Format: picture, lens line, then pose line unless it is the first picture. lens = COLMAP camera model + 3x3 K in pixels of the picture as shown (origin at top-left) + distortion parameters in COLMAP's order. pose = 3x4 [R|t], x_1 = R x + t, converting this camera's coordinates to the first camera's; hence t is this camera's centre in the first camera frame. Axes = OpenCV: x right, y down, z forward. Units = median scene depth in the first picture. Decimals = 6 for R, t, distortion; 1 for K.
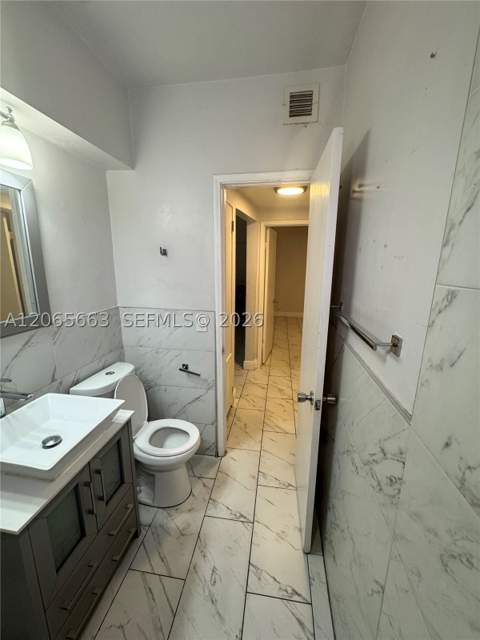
lens RADIAL K [[255.6, 0, 240.0], [0, 255.6, 320.0], [0, 0, 1]] dist [0.000146, 0.000035]
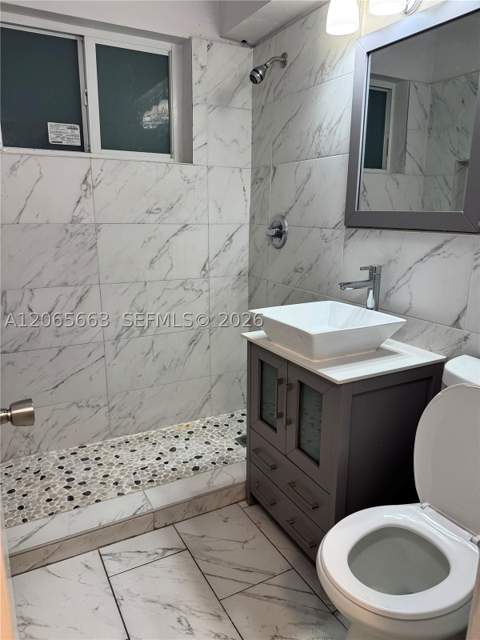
lens RADIAL K [[449.8, 0, 237.9], [0, 449.8, 323.4], [0, 0, 1]] dist [0.061734, -0.077138]
pose [[-0.792878, 0.137992, -0.593551, 0.365196], [-0.138507, 0.907721, 0.396053, -0.139141], [0.593431, 0.396233, -0.700599, 1.598484]]
